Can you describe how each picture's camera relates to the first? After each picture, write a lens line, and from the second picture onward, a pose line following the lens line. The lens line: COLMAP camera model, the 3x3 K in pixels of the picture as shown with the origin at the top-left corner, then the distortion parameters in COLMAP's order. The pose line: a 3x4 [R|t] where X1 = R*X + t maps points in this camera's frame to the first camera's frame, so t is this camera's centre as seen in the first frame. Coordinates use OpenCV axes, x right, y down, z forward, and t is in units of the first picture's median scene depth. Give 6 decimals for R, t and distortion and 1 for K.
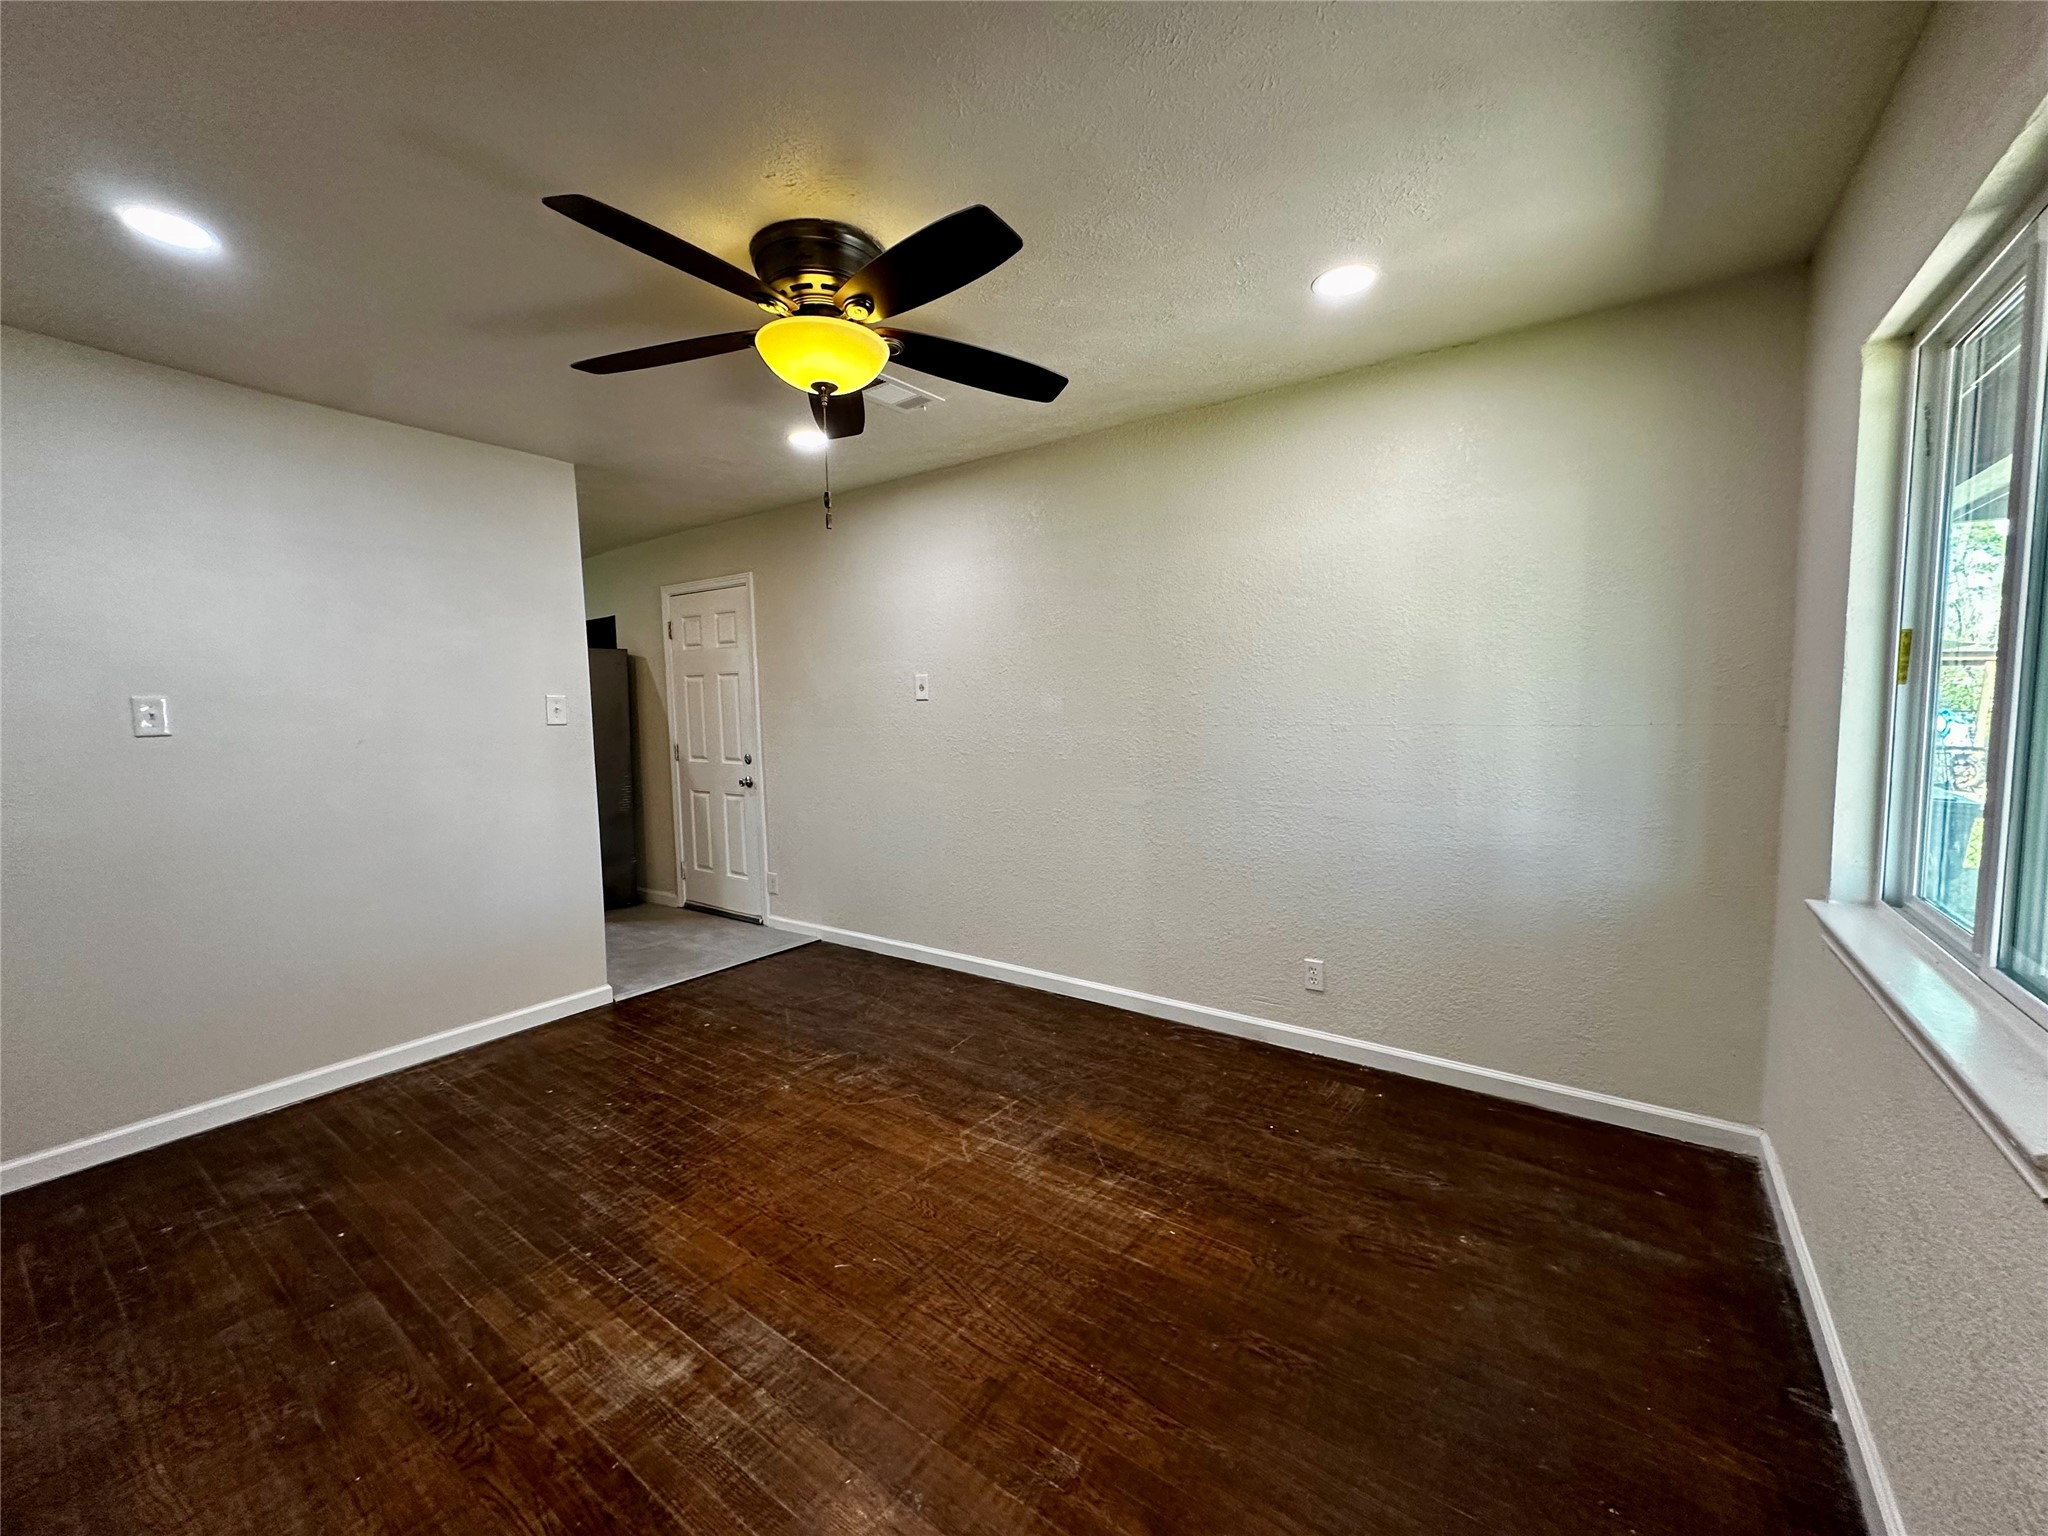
lens RADIAL K [[815.7, 0, 1024.9], [0, 815.7, 768.8], [0, 0, 1]] dist [0.001389, -0.000043]
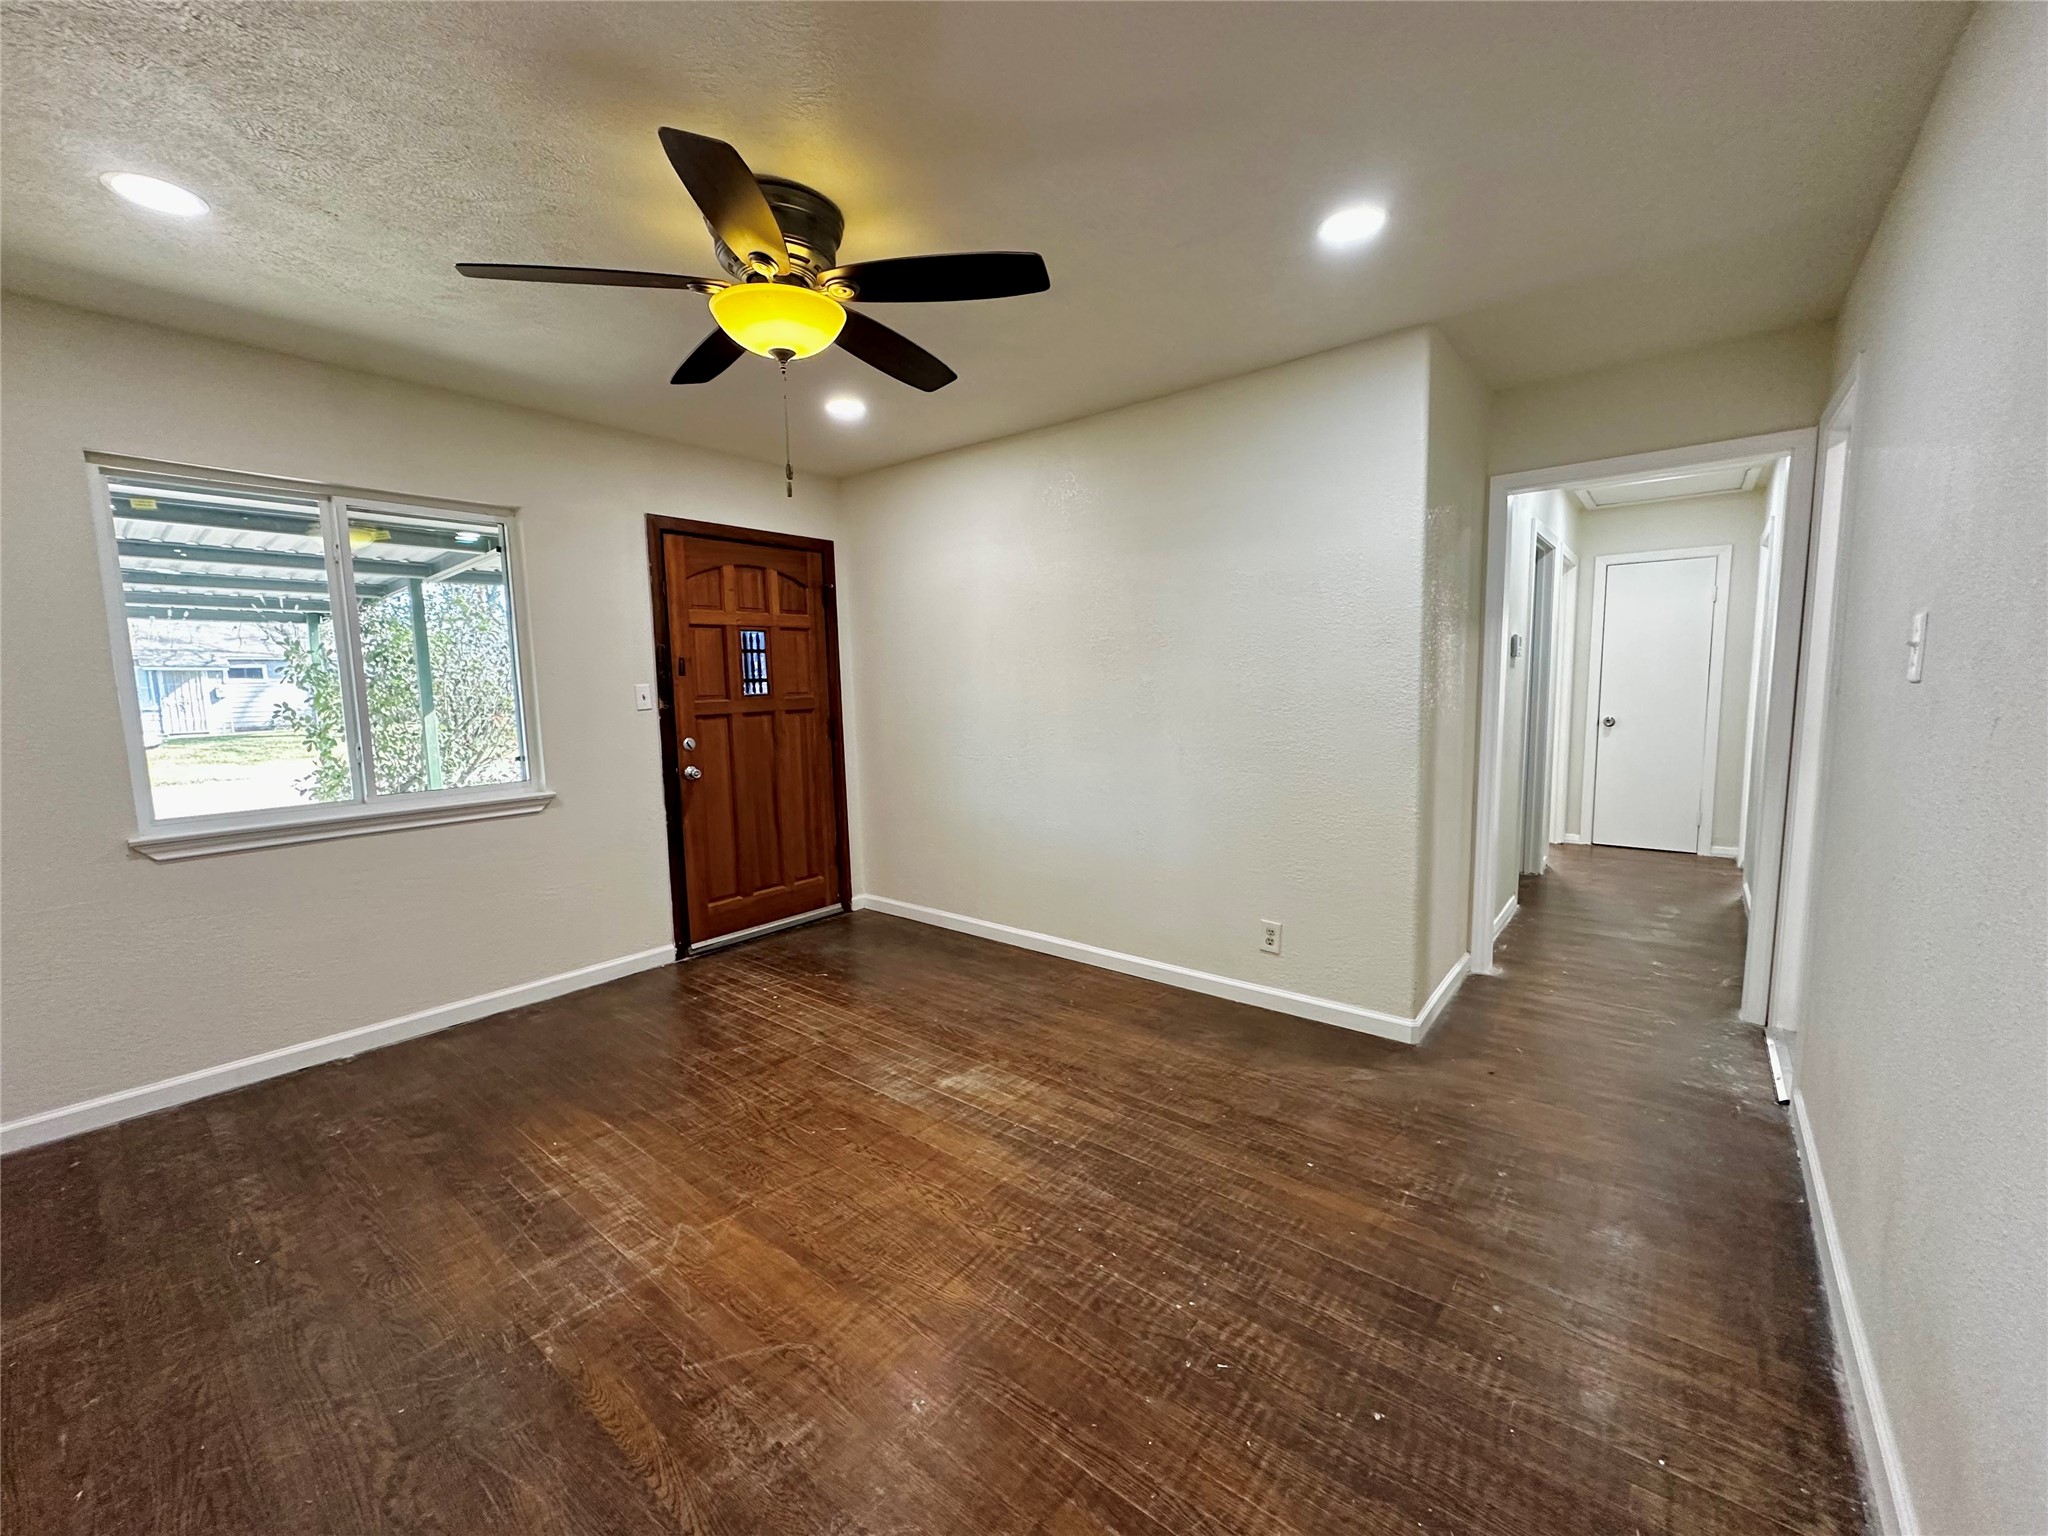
lens RADIAL K [[815.7, 0, 1026.6], [0, 815.7, 765.1], [0, 0, 1]] dist [0.001389, -0.000043]
pose [[-0.997889, 0.031119, 0.056993, -0.499315], [0.041675, 0.980000, 0.194584, -0.133719], [-0.049797, 0.196549, -0.979229, 1.757315]]
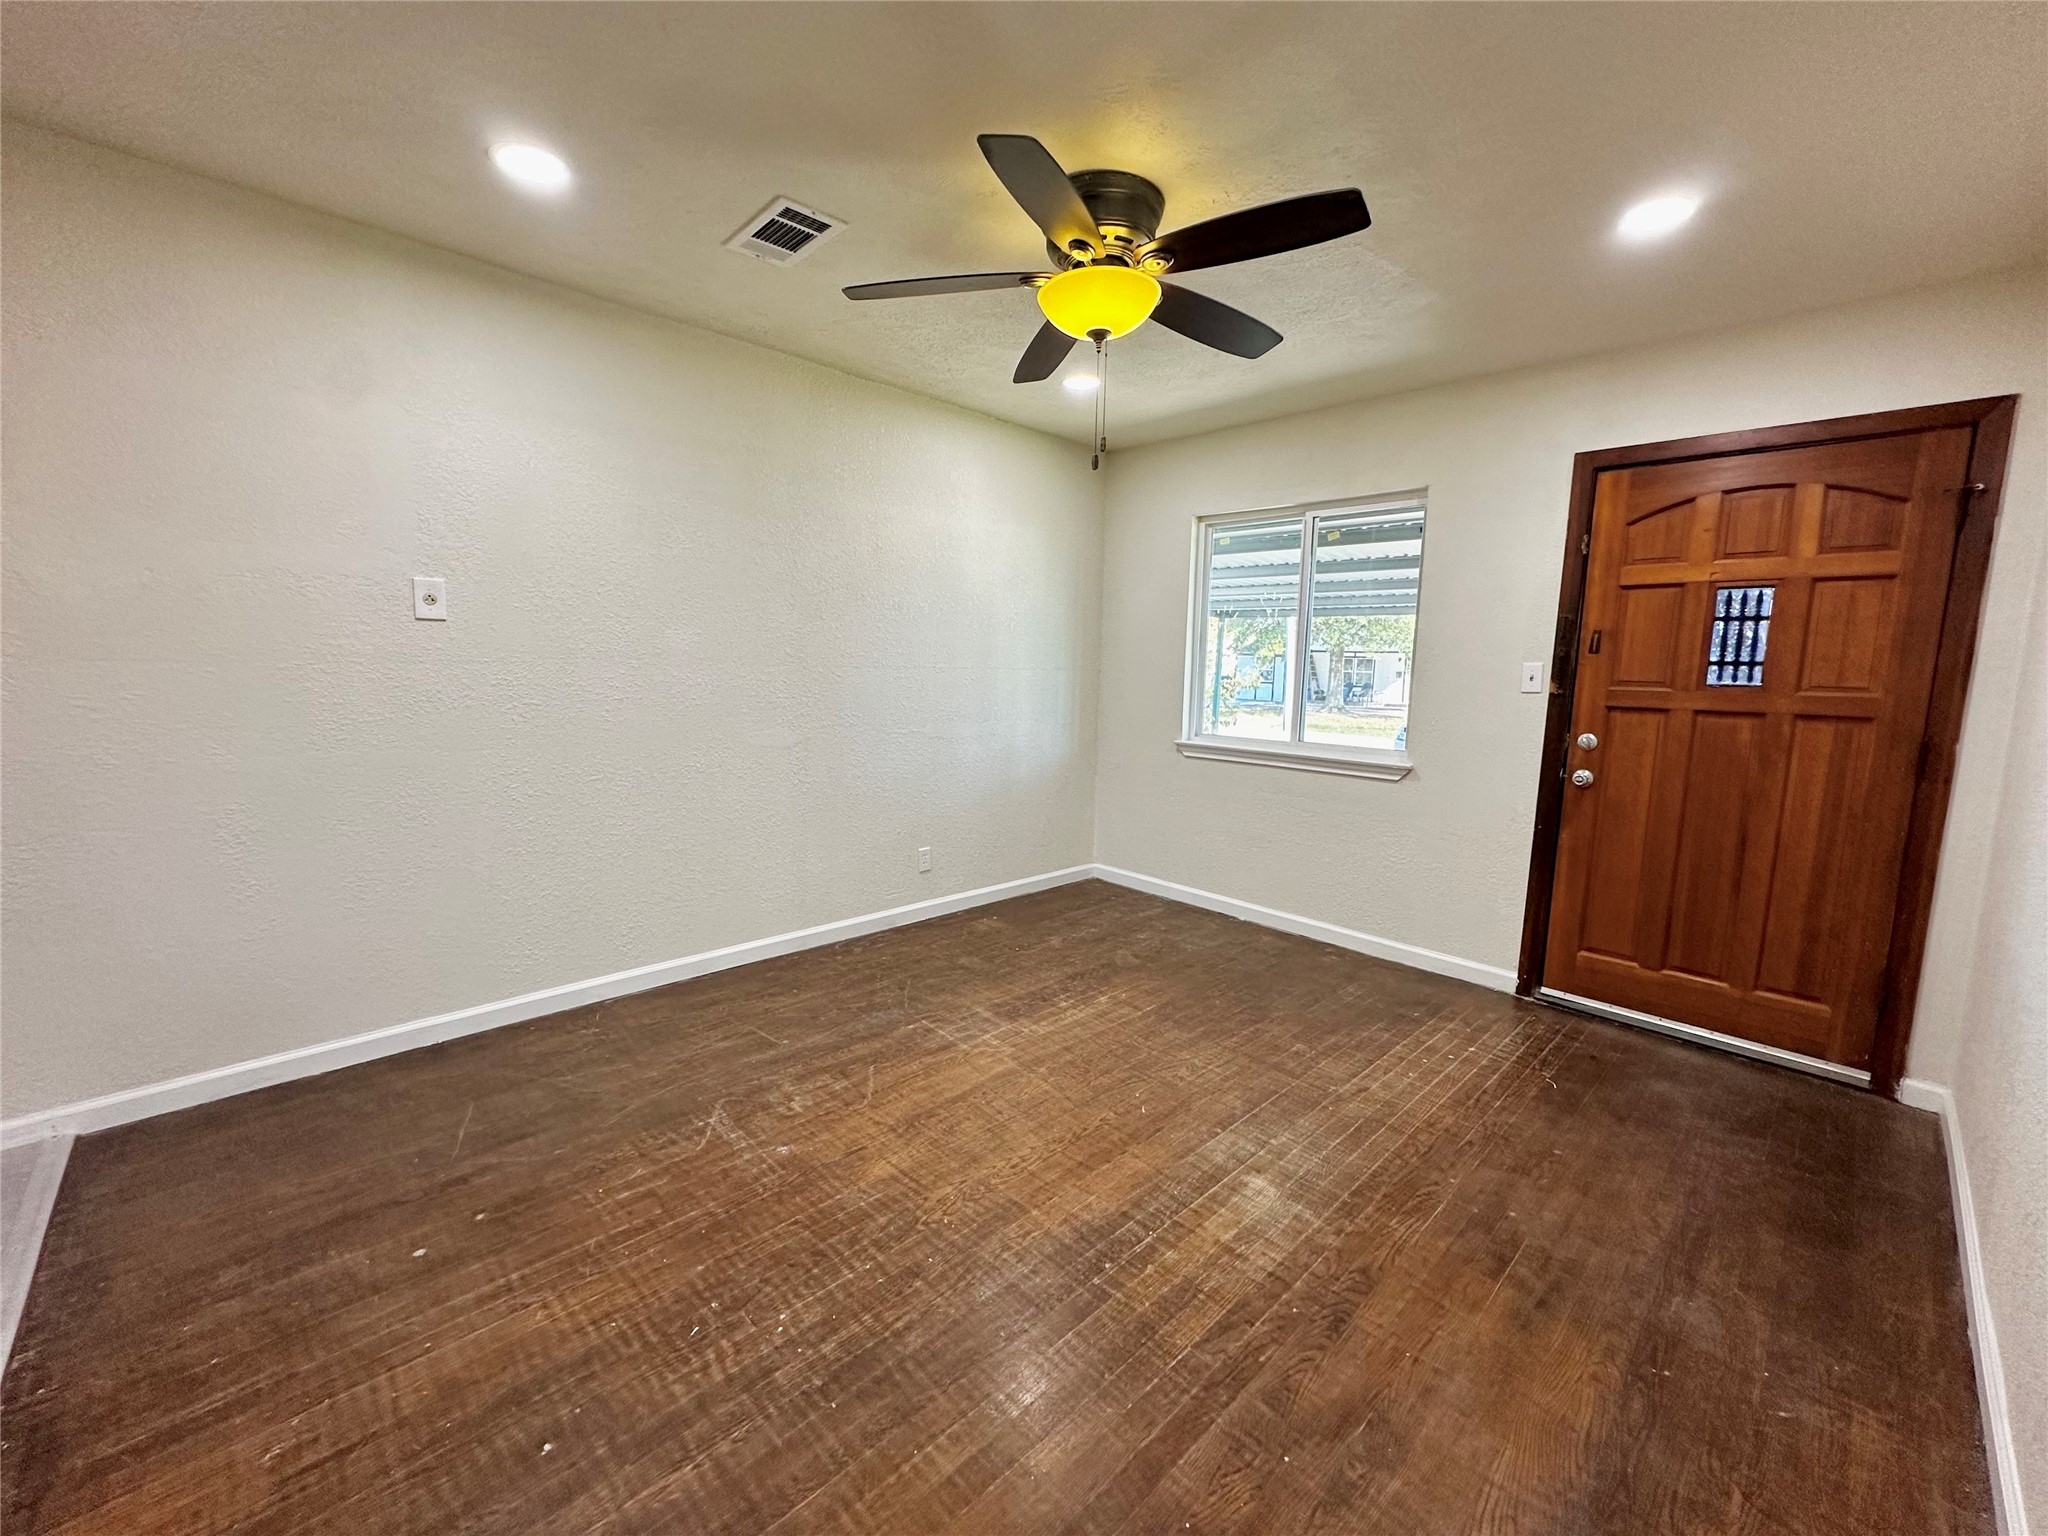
lens RADIAL K [[815.7, 0, 1024.2], [0, 815.7, 766.5], [0, 0, 1]] dist [0.001389, -0.000043]
pose [[0.171151, -0.100945, 0.980060, -1.160647], [0.057006, 0.994086, 0.092434, -0.010387], [-0.983594, 0.040049, 0.175893, 0.792667]]
